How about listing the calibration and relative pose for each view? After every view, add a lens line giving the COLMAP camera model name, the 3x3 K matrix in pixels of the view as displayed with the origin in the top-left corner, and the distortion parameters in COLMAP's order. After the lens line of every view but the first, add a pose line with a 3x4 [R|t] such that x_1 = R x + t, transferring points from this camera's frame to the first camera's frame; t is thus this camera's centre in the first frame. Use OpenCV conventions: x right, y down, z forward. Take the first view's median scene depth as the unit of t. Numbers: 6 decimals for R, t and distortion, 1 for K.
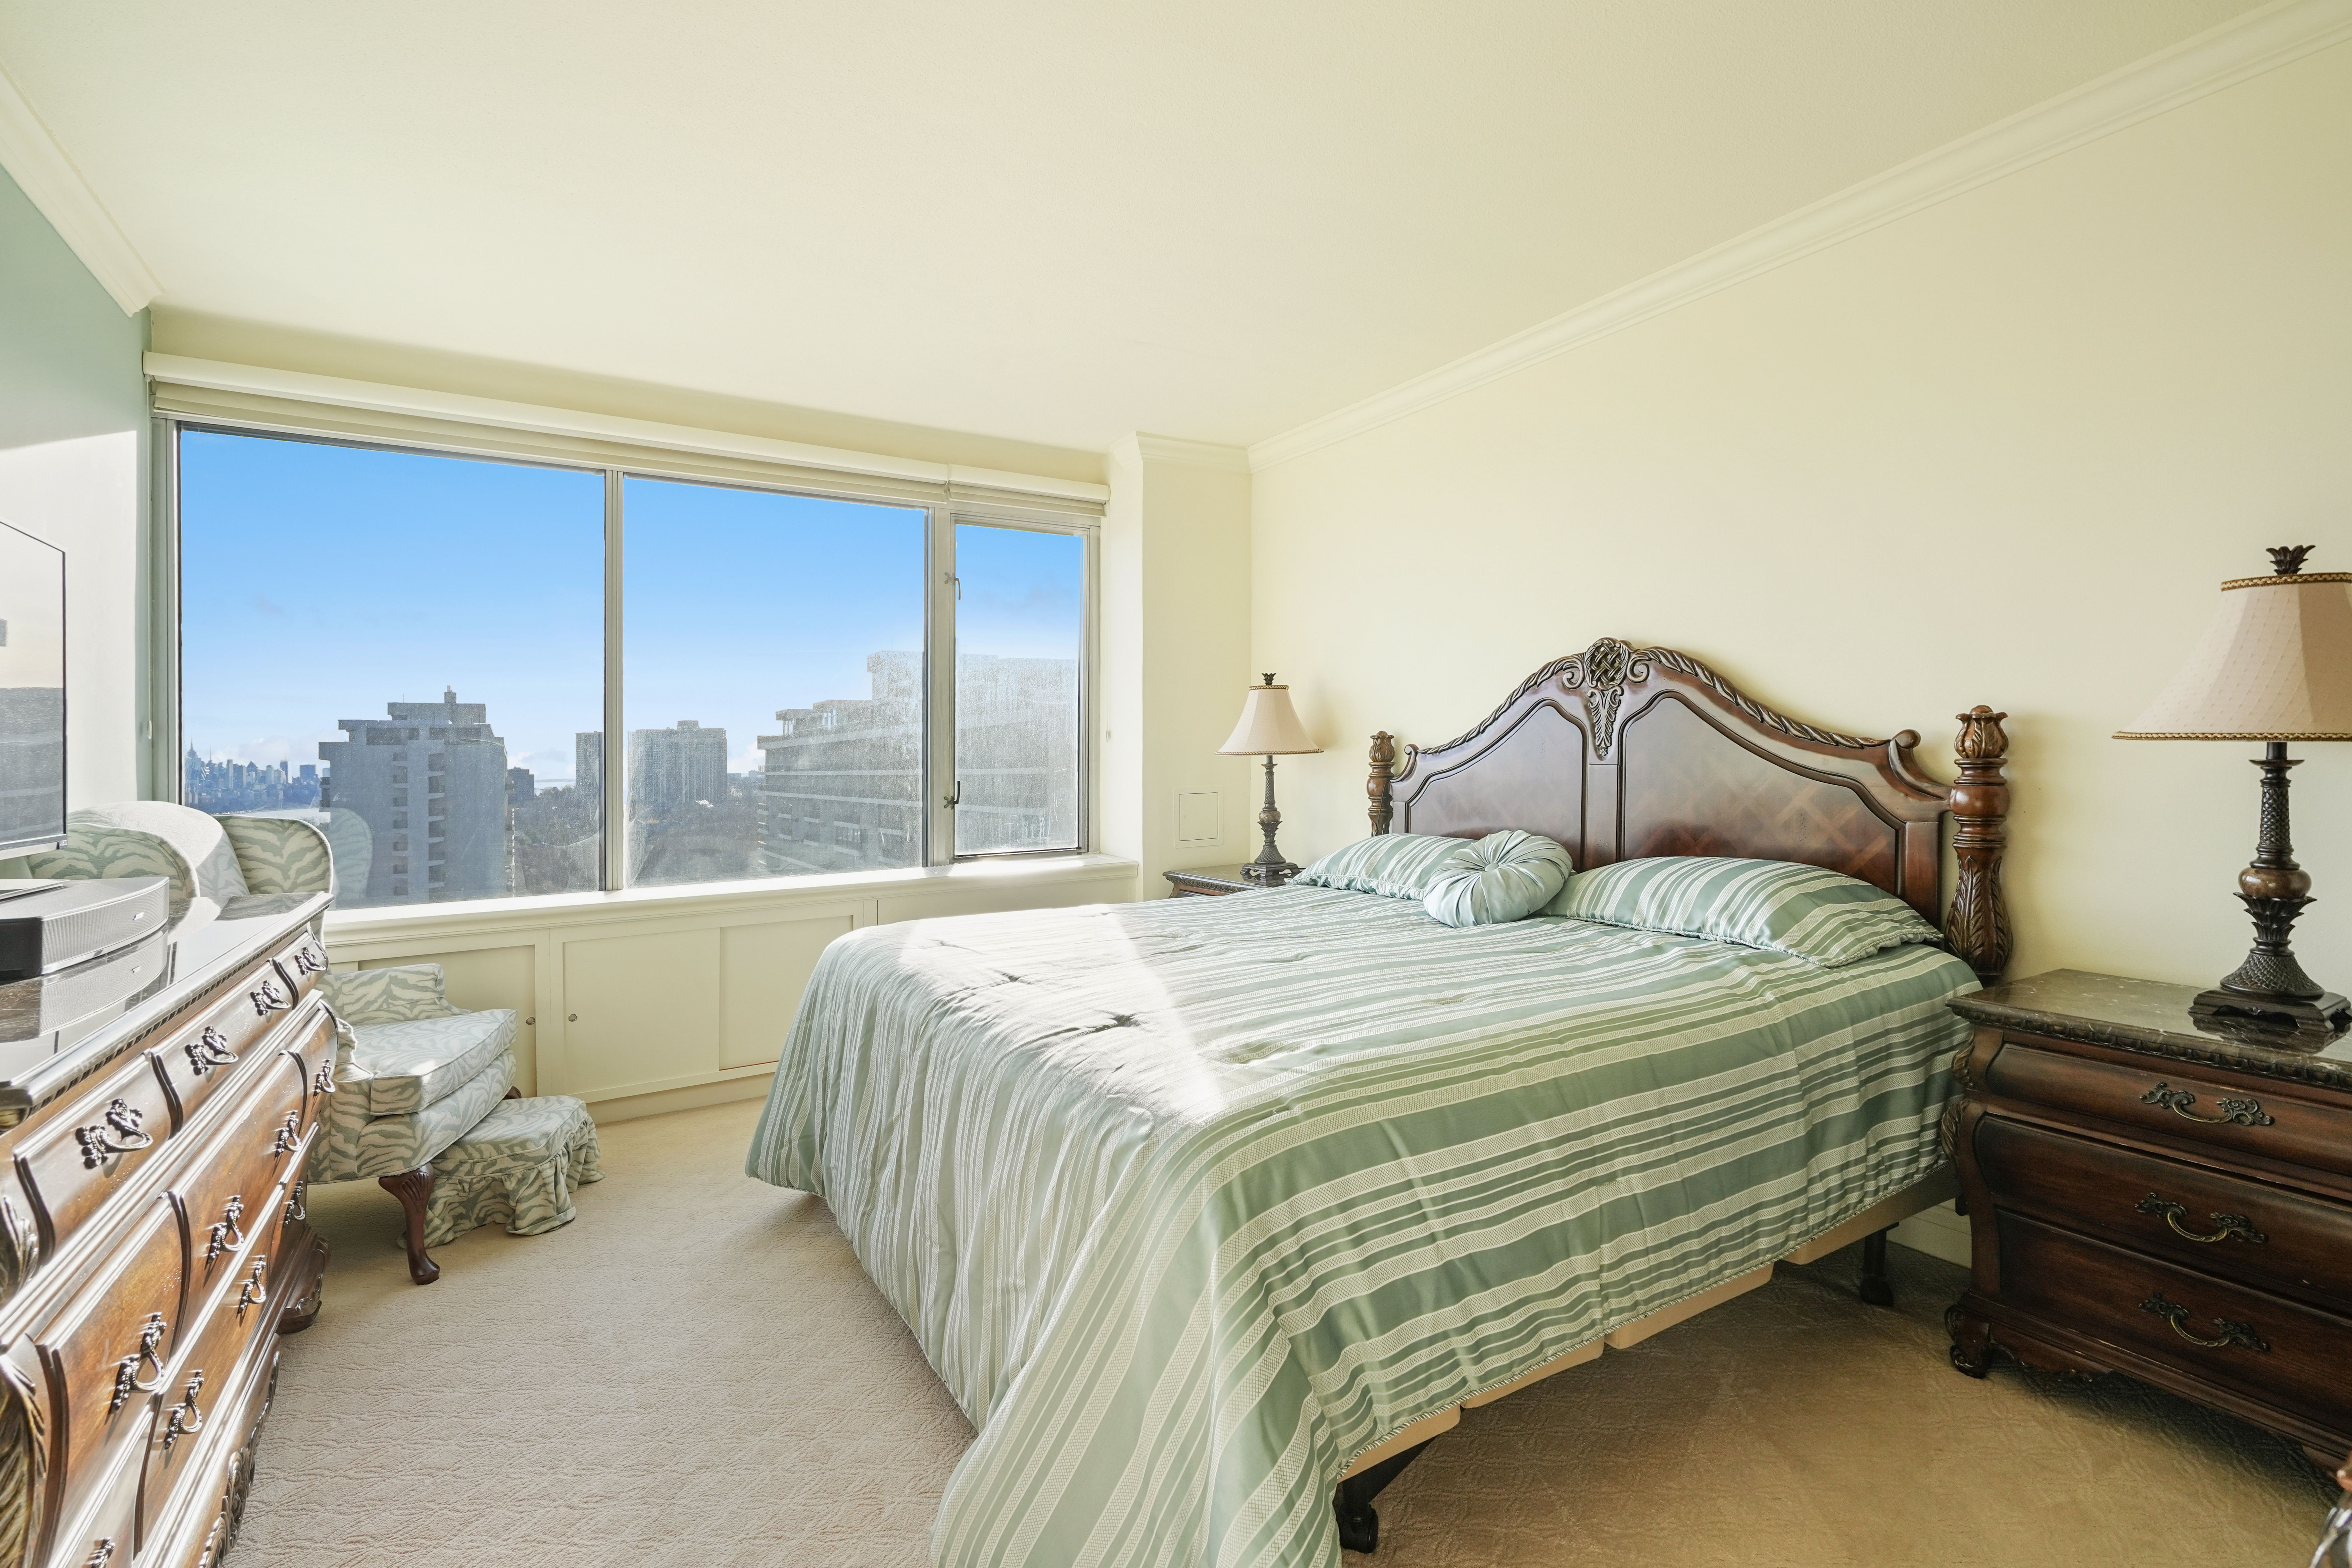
lens RADIAL K [[1094.8, 0, 1180.1], [0, 1094.8, 775.4], [0, 0, 1]] dist [0.002068, 0.000643]
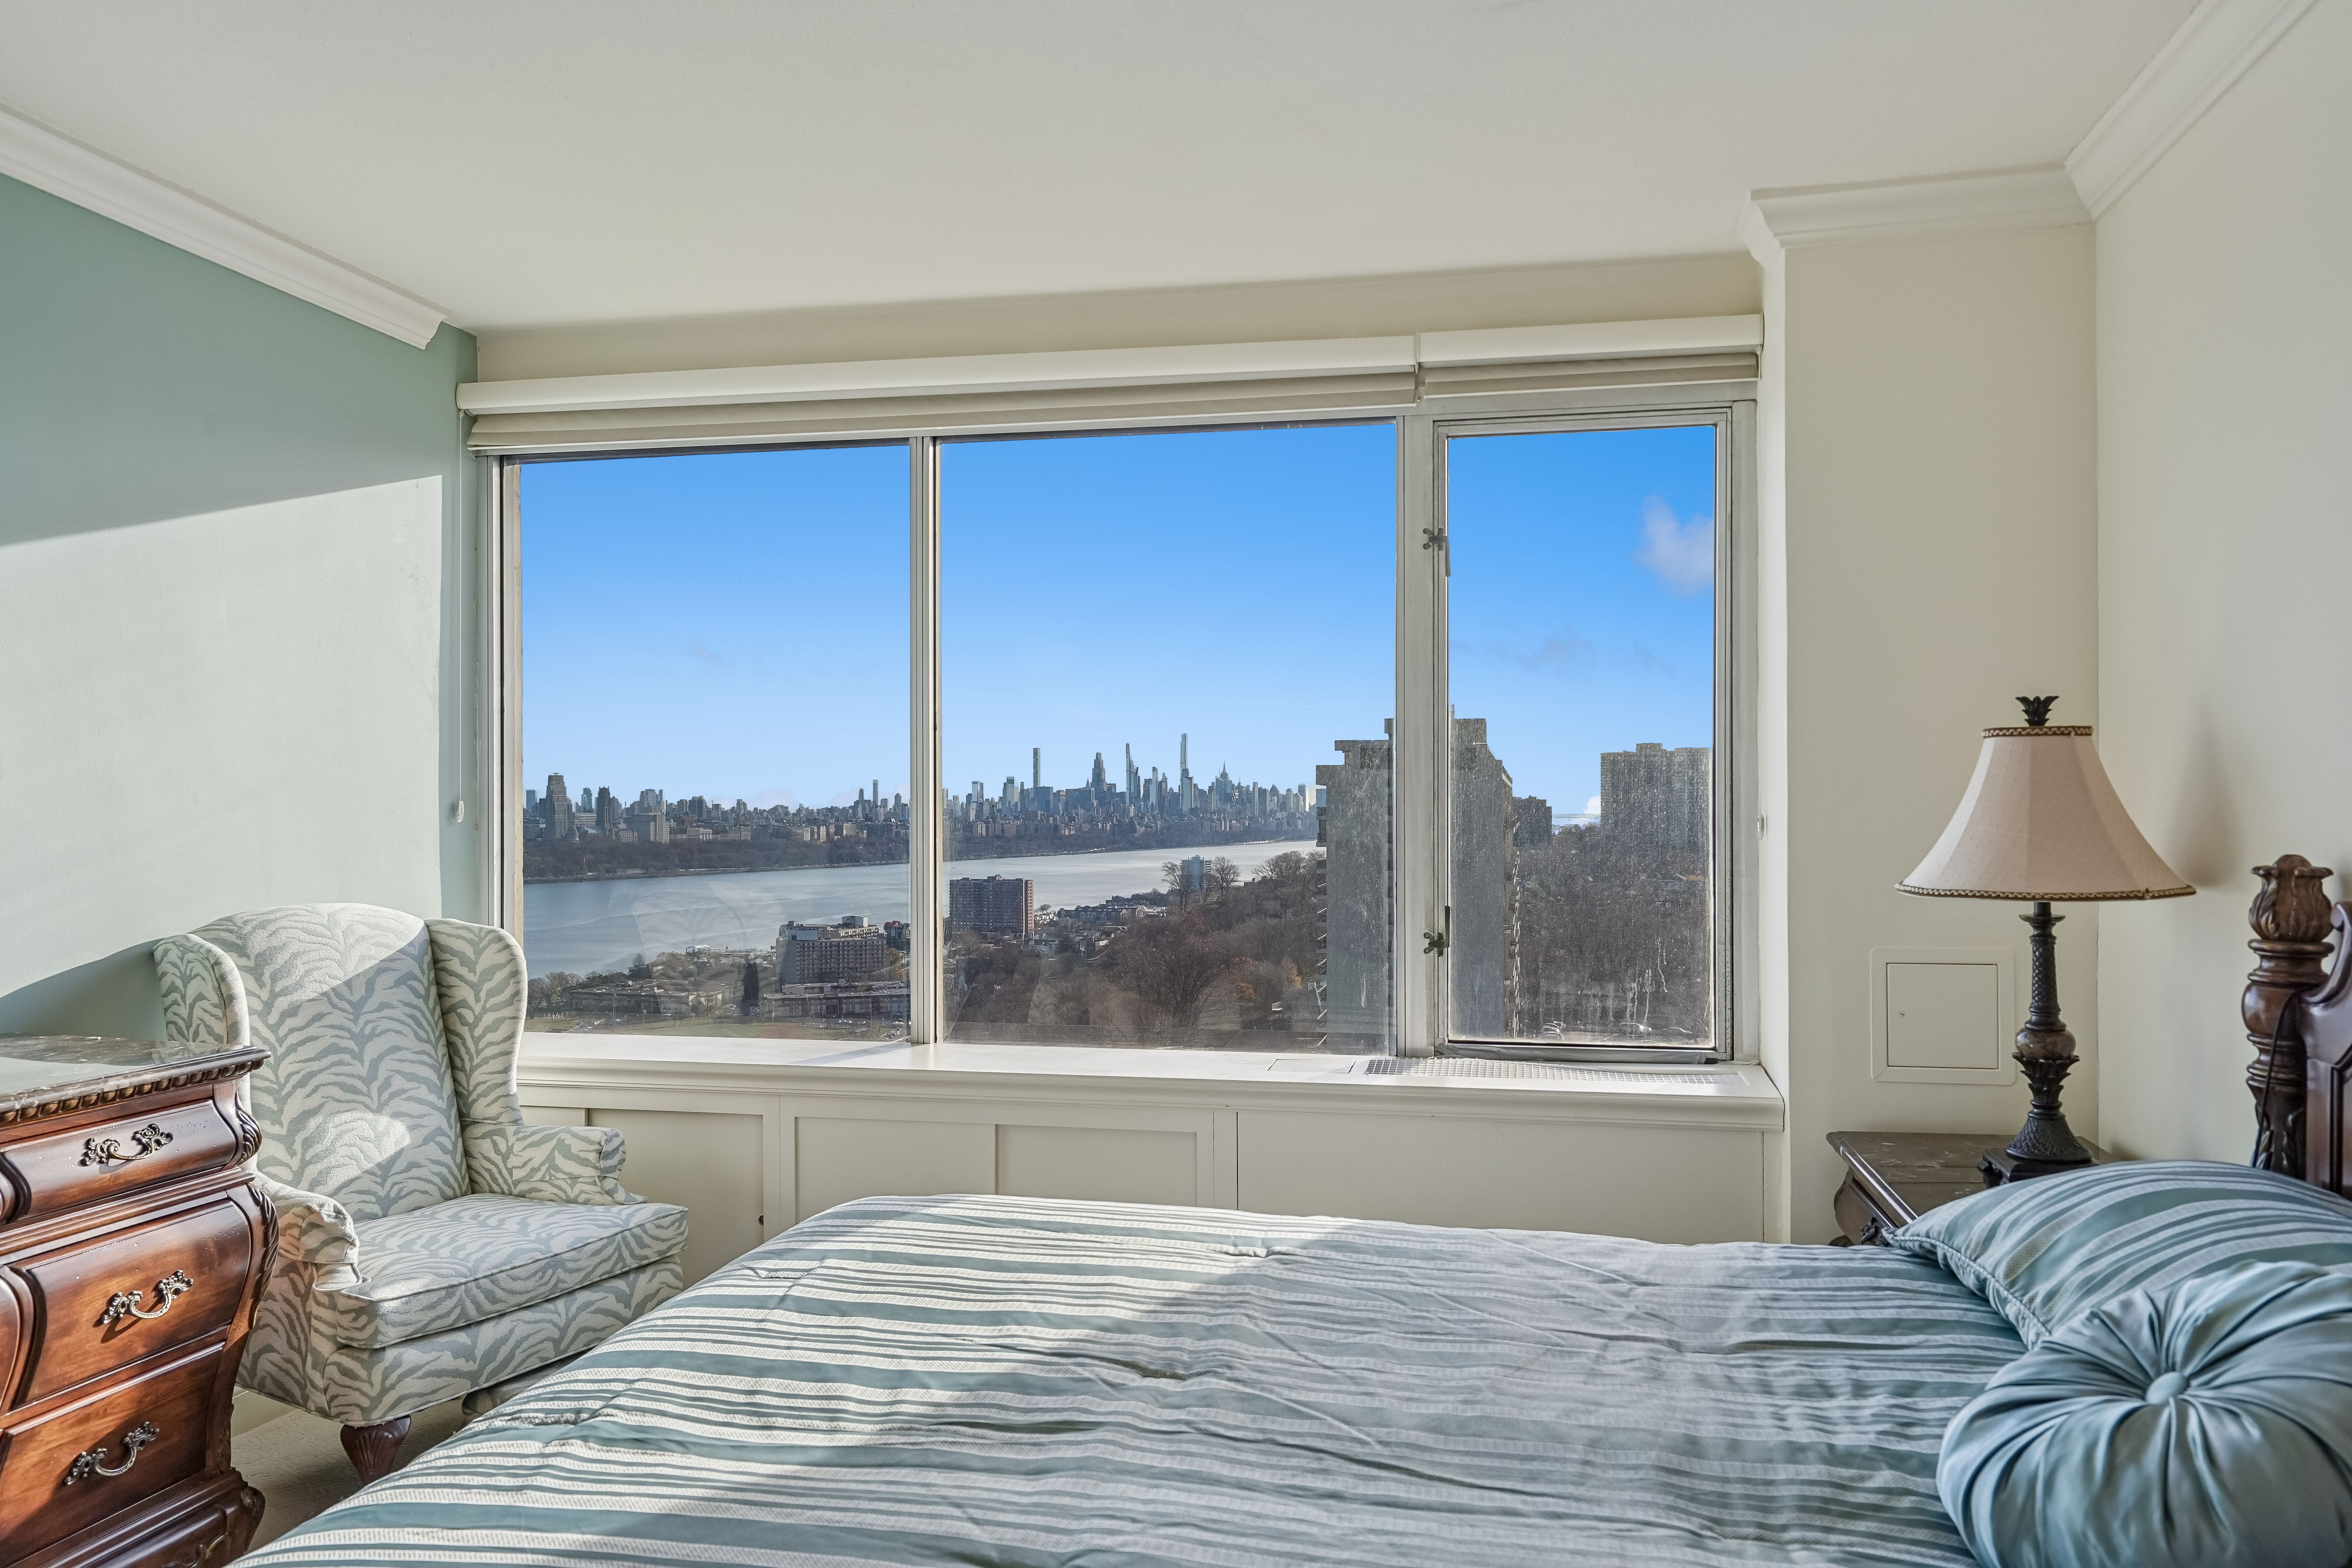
lens RADIAL K [[1609.6, 0, 1176.0], [0, 1609.6, 784.0], [0, 0, 1]] dist [0.008240, 0.004056]
pose [[0.722080, 0.010708, -0.691726, 0.295937], [-0.023596, 0.999680, -0.009156, -0.052360], [0.691407, 0.022933, 0.722102, 0.372991]]
